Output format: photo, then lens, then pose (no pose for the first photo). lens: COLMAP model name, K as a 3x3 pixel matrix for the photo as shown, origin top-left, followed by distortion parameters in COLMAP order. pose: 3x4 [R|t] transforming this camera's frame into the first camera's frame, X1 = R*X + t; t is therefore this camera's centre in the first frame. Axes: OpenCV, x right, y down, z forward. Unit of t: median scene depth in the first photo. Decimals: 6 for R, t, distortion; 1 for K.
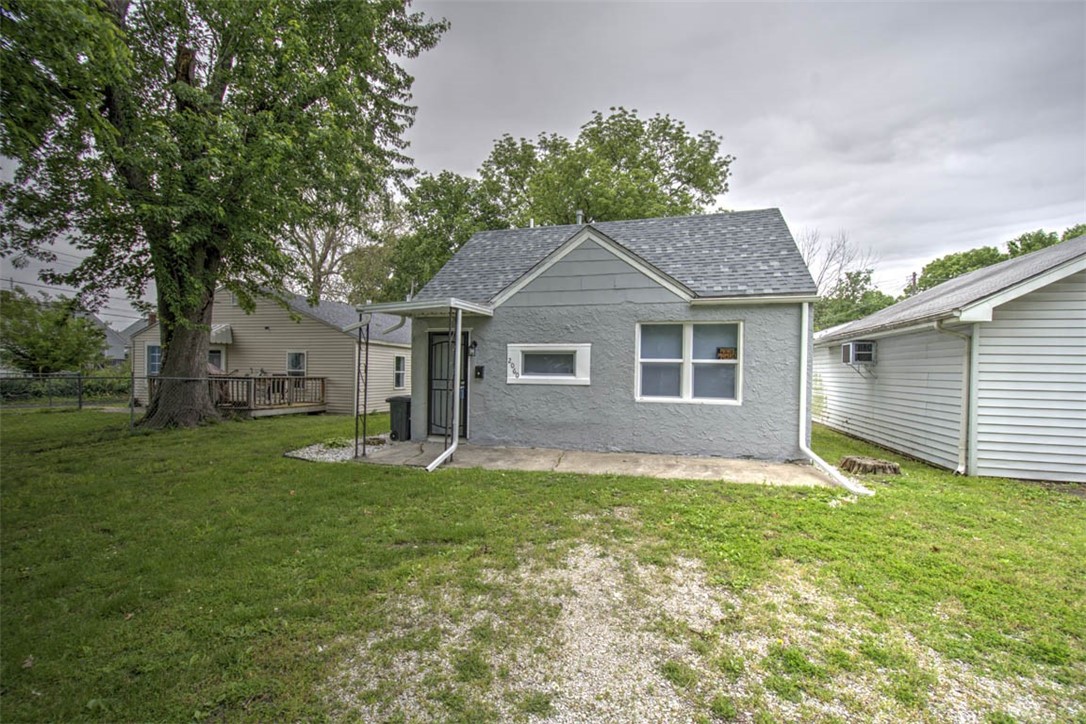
lens RADIAL K [[464.2, 0, 541.1], [0, 464.2, 370.4], [0, 0, 1]] dist [0.006185, -0.003622]
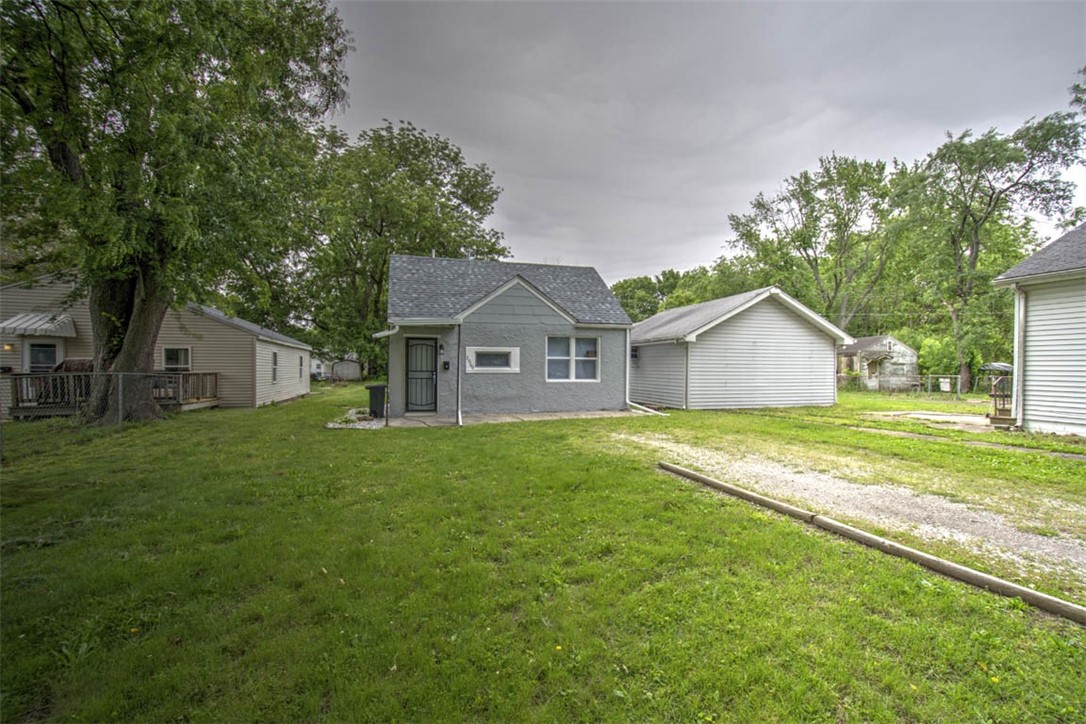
lens RADIAL K [[464.2, 0, 544.2], [0, 464.2, 365.0], [0, 0, 1]] dist [0.006185, -0.003622]
pose [[0.844259, -0.008133, 0.535873, -0.663431], [0.006641, 0.999967, 0.004714, -0.003160], [-0.535894, -0.000421, 0.844285, -0.398771]]
